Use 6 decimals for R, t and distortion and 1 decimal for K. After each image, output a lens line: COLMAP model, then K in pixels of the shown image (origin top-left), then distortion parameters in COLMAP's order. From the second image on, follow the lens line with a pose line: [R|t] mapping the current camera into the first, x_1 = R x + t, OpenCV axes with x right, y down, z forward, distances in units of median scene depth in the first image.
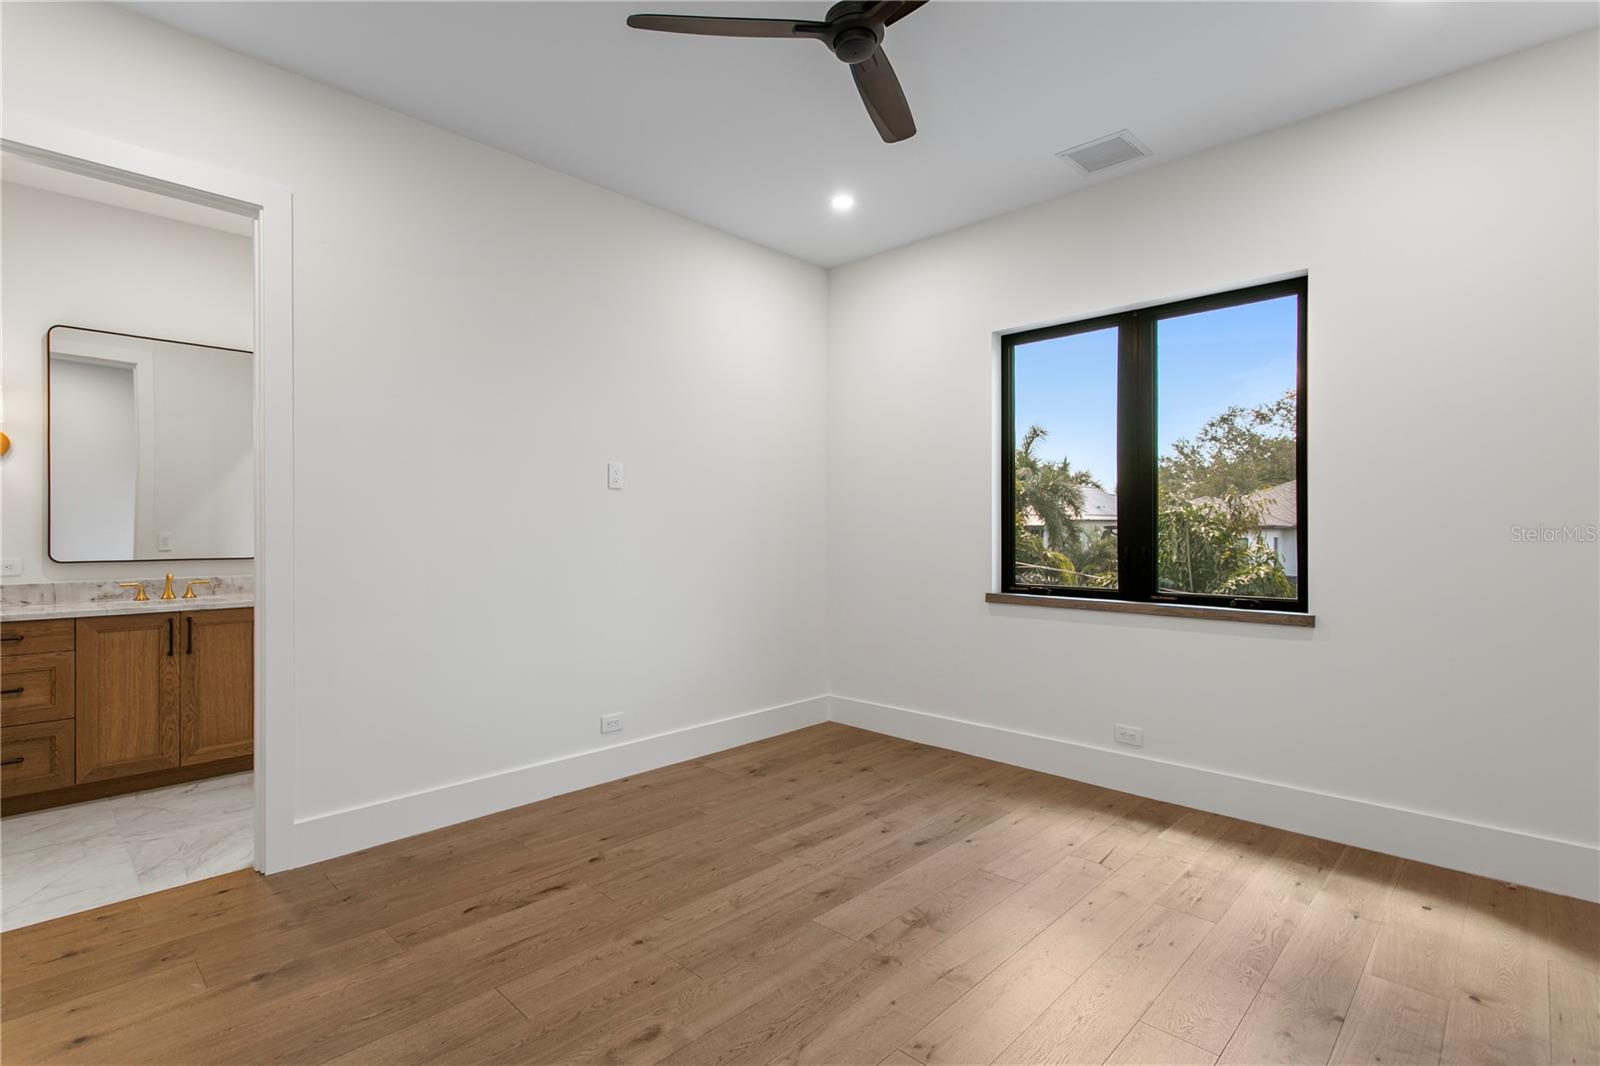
lens RADIAL K [[758.3, 0, 793.9], [0, 758.3, 532.6], [0, 0, 1]] dist [0.002152, -0.000788]
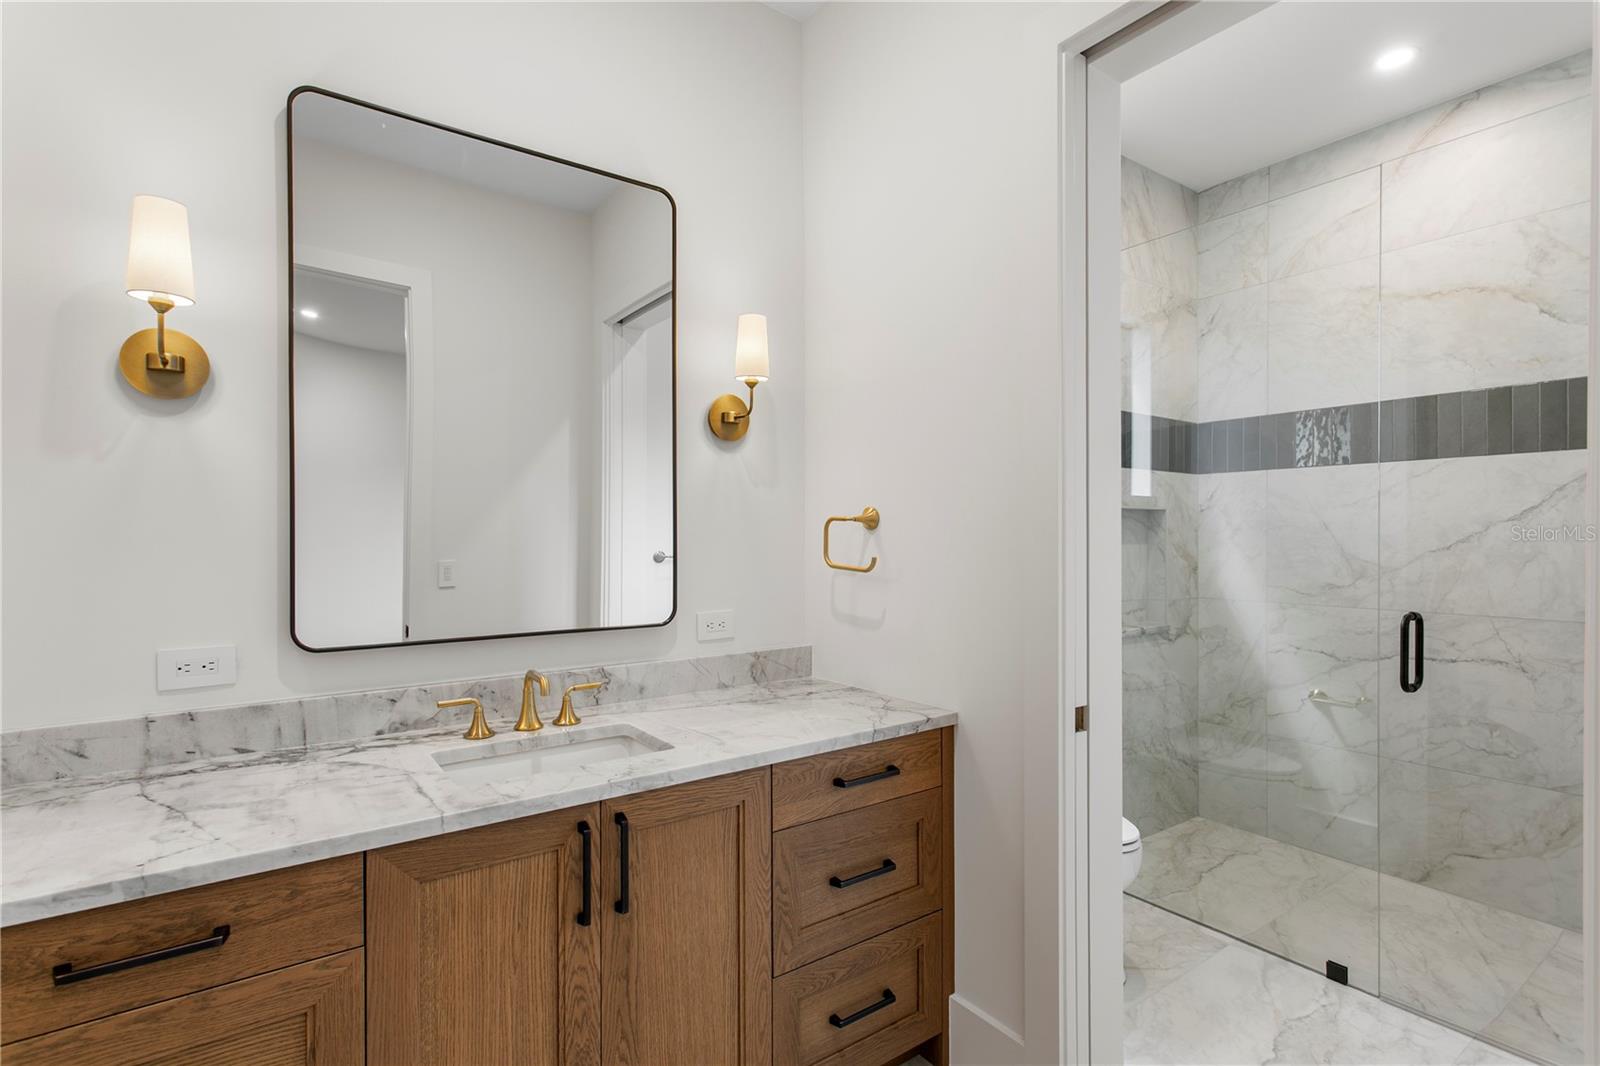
lens RADIAL K [[758.3, 0, 803.9], [0, 758.3, 539.3], [0, 0, 1]] dist [0.002152, -0.000788]
pose [[0.985215, -0.004454, -0.171267, -0.637865], [0.004342, 0.999990, -0.001028, -0.022066], [0.171270, 0.000269, 0.985224, 0.642531]]
